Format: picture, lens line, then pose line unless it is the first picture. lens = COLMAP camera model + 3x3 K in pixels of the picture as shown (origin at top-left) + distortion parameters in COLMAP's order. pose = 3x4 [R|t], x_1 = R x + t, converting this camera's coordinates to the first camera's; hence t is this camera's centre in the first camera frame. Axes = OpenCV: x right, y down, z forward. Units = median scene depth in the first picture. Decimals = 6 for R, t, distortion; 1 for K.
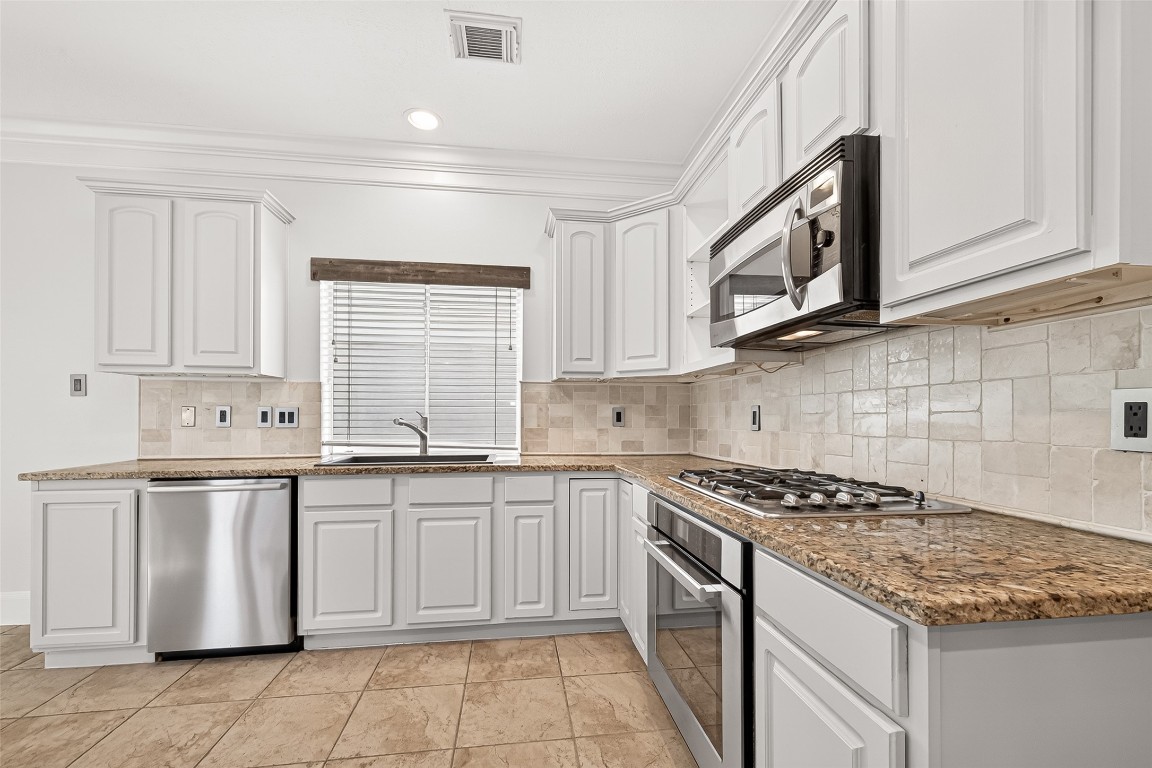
lens RADIAL K [[467.2, 0, 575.0], [0, 467.2, 408.8], [0, 0, 1]] dist [0.012551, -0.000125]
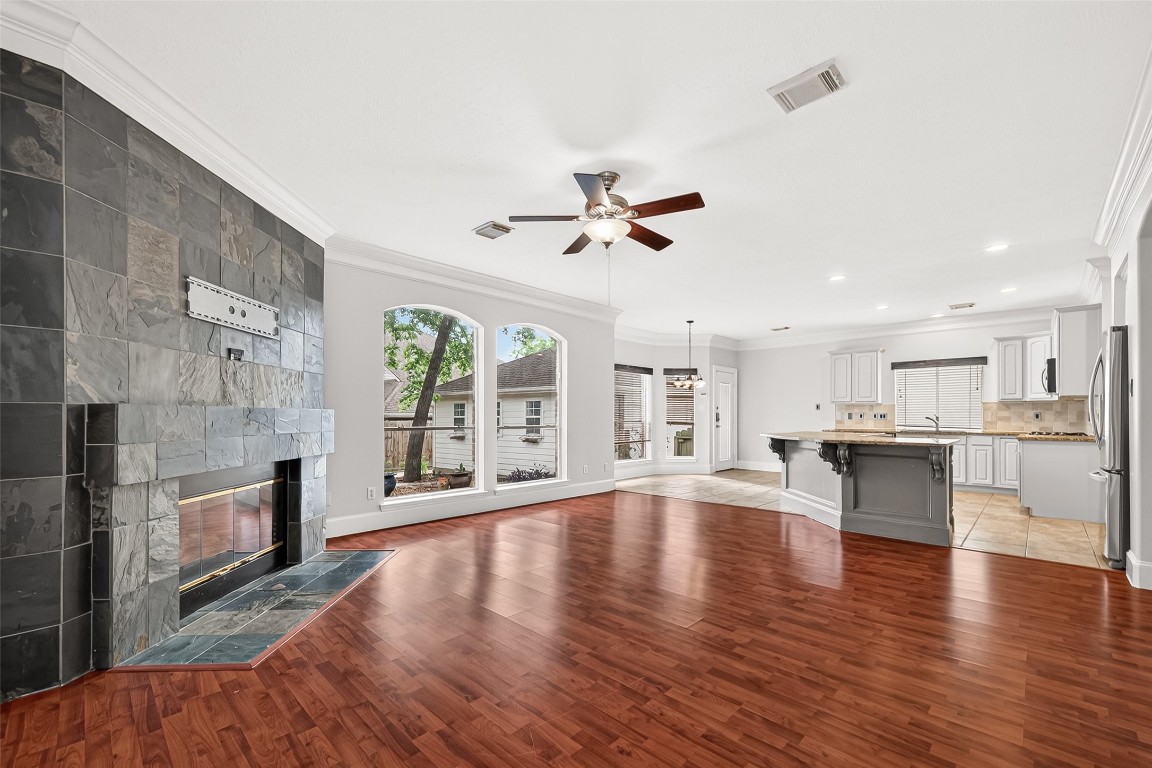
lens RADIAL K [[482.1, 0, 607.5], [0, 482.1, 413.7], [0, 0, 1]] dist [0.027958, -0.000152]
pose [[0.649052, -0.004449, -0.760731, 0.597995], [0.007196, 0.999974, 0.000292, -0.012896], [0.760710, -0.005664, 0.649067, -2.318376]]
